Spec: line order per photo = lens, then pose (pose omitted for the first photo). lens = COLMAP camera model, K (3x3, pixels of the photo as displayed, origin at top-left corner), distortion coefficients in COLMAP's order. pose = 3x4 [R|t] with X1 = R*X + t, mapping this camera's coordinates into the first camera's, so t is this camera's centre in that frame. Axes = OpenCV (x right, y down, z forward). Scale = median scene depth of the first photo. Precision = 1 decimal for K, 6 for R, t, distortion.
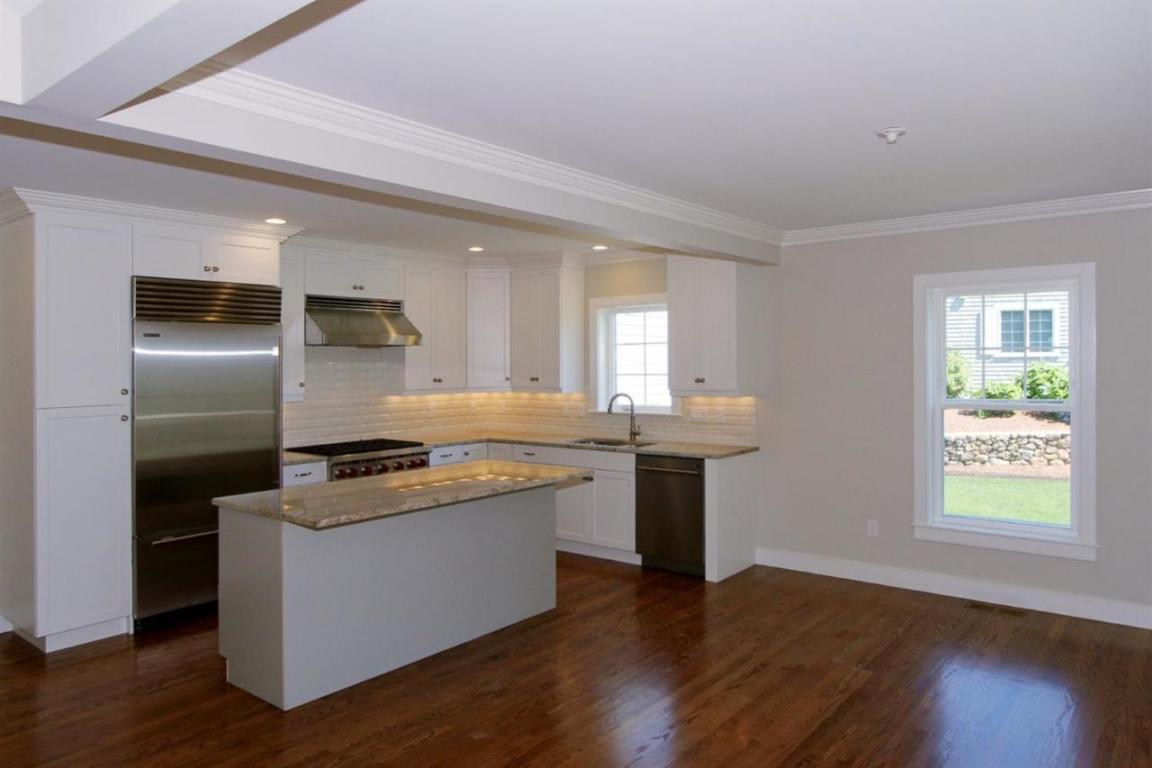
lens RADIAL K [[782.7, 0, 576.0], [0, 782.7, 384.0], [0, 0, 1]] dist [-0.001804, -0.000799]
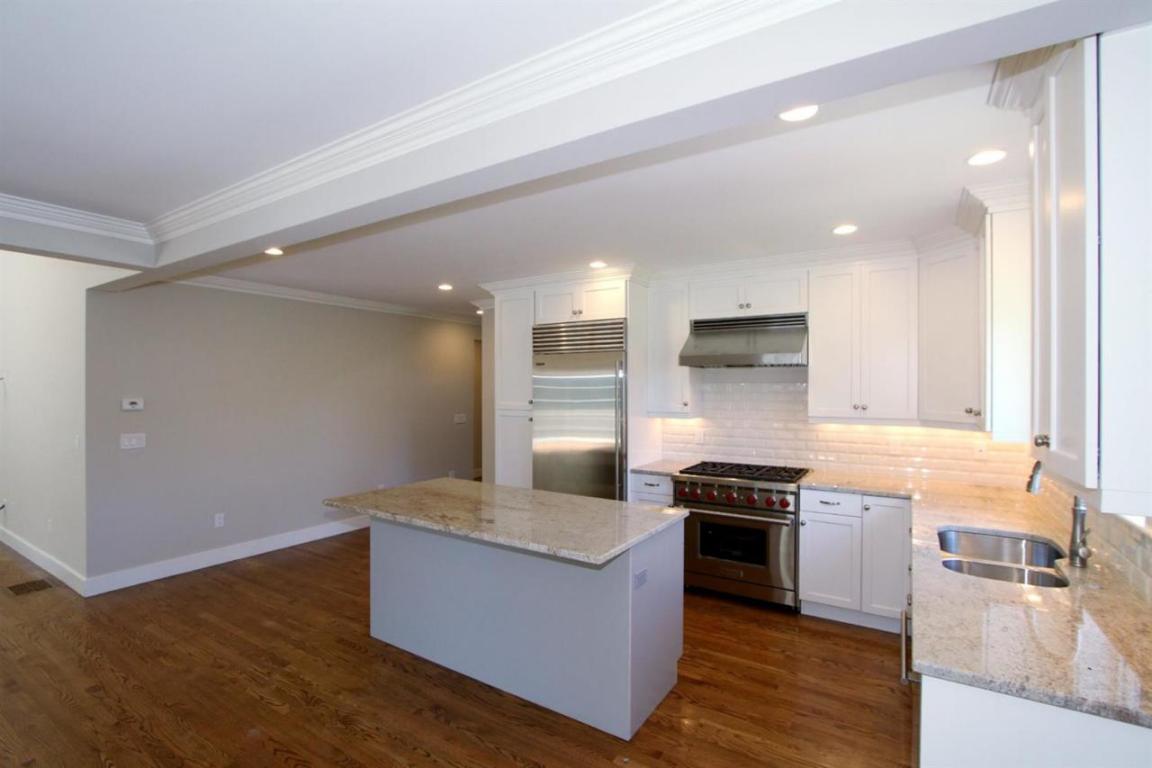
lens RADIAL K [[532.9, 0, 576.0], [0, 532.9, 384.0], [0, 0, 1]] dist [-0.000433, 0.000208]
pose [[0.112519, -0.000351, -0.993649, 0.408203], [-0.029324, 0.999563, -0.003673, -0.021603], [0.993217, 0.029552, 0.112460, 0.845528]]
